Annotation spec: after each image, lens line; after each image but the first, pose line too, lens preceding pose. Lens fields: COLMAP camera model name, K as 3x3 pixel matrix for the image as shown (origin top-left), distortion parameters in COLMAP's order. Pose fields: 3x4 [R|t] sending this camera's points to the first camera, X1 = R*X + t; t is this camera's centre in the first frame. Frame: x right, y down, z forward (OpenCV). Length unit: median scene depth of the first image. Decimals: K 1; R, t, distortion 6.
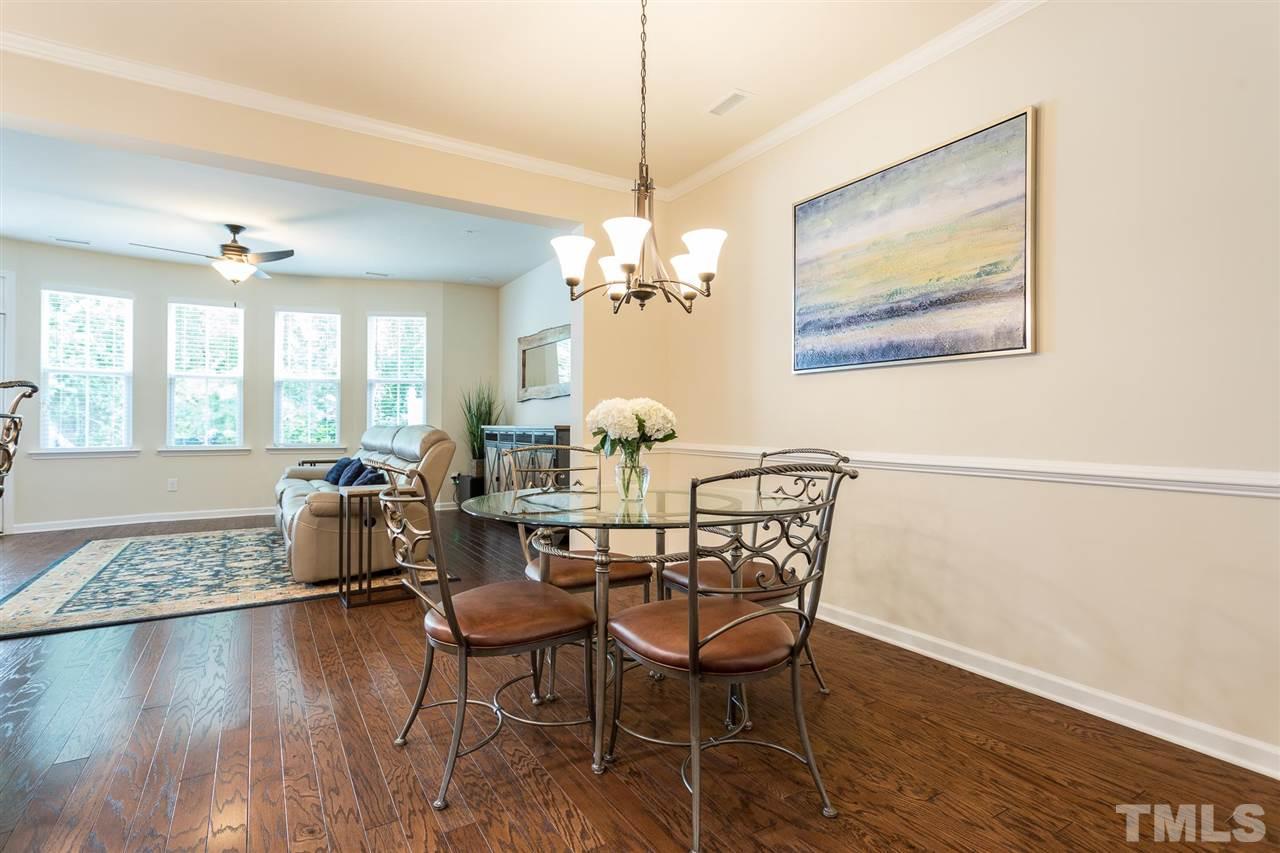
lens RADIAL K [[613.1, 0, 645.7], [0, 613.1, 429.0], [0, 0, 1]] dist [-0.000526, 0.001792]
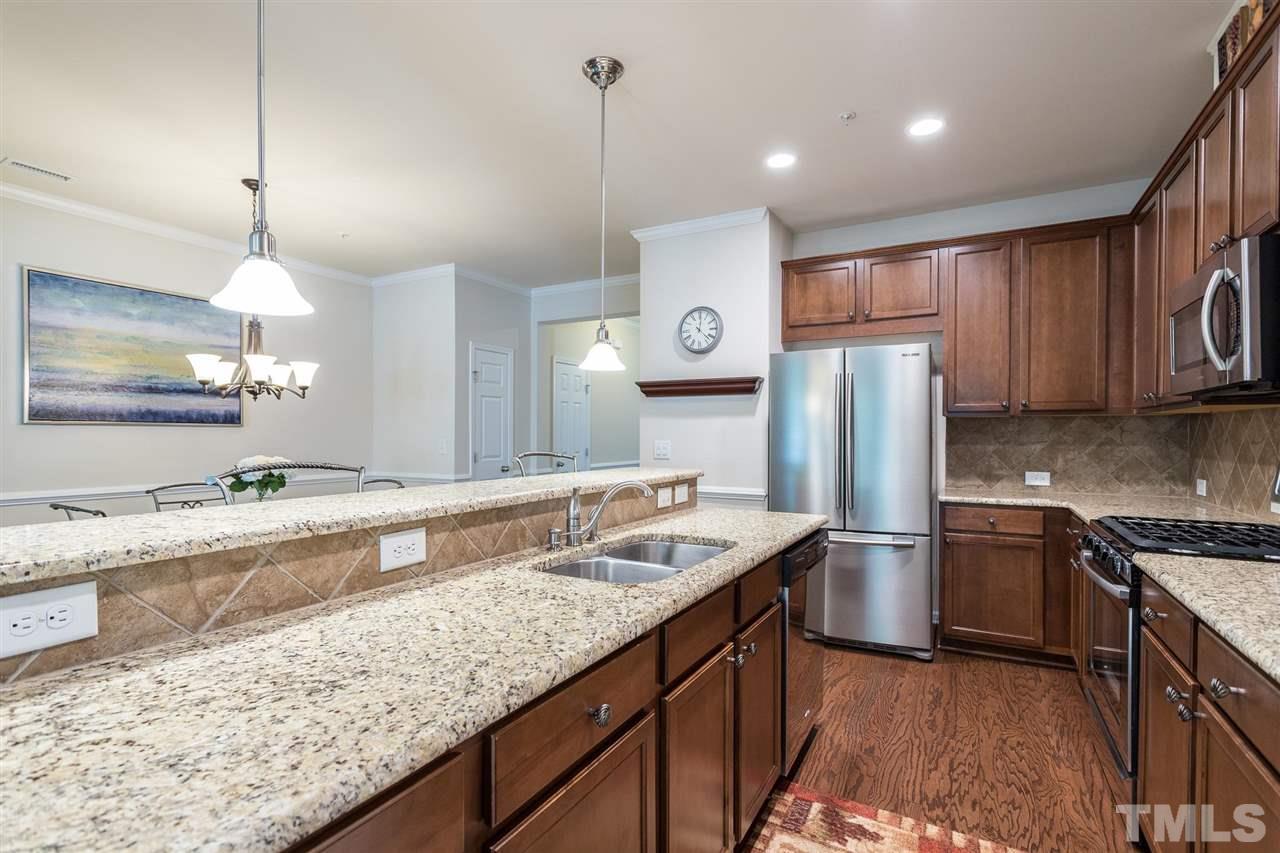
lens RADIAL K [[613.1, 0, 635.1], [0, 613.1, 438.4], [0, 0, 1]] dist [-0.000526, 0.001792]
pose [[-0.481685, -0.007465, 0.876313, -0.815837], [0.004049, 0.999934, 0.010744, -0.047232], [-0.876335, 0.008724, -0.481623, 0.388066]]
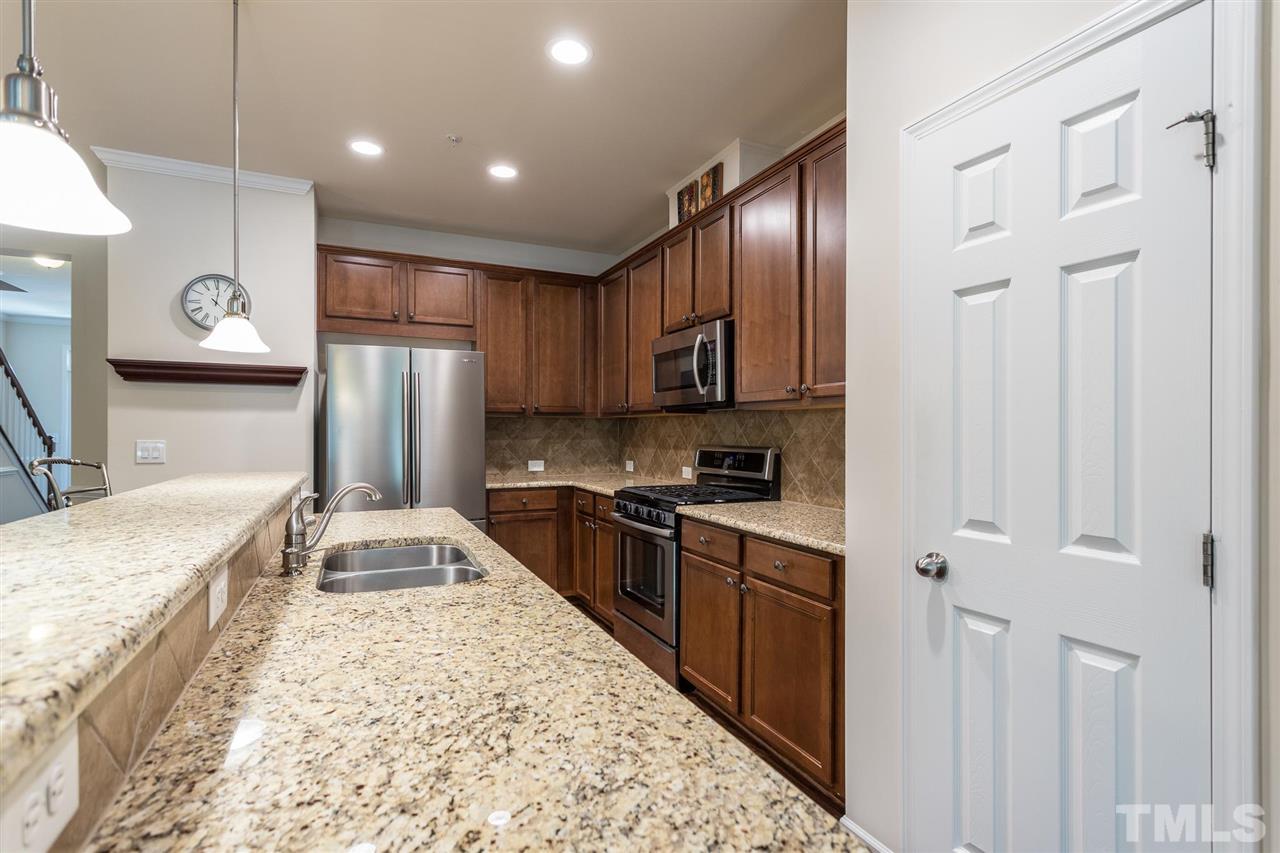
lens RADIAL K [[613.1, 0, 647.6], [0, 613.1, 433.3], [0, 0, 1]] dist [-0.000526, 0.001792]
pose [[-0.993358, -0.003042, 0.115026, -0.682166], [-0.001888, 0.999947, 0.010134, -0.048807], [-0.115051, 0.009850, -0.993311, 0.525792]]
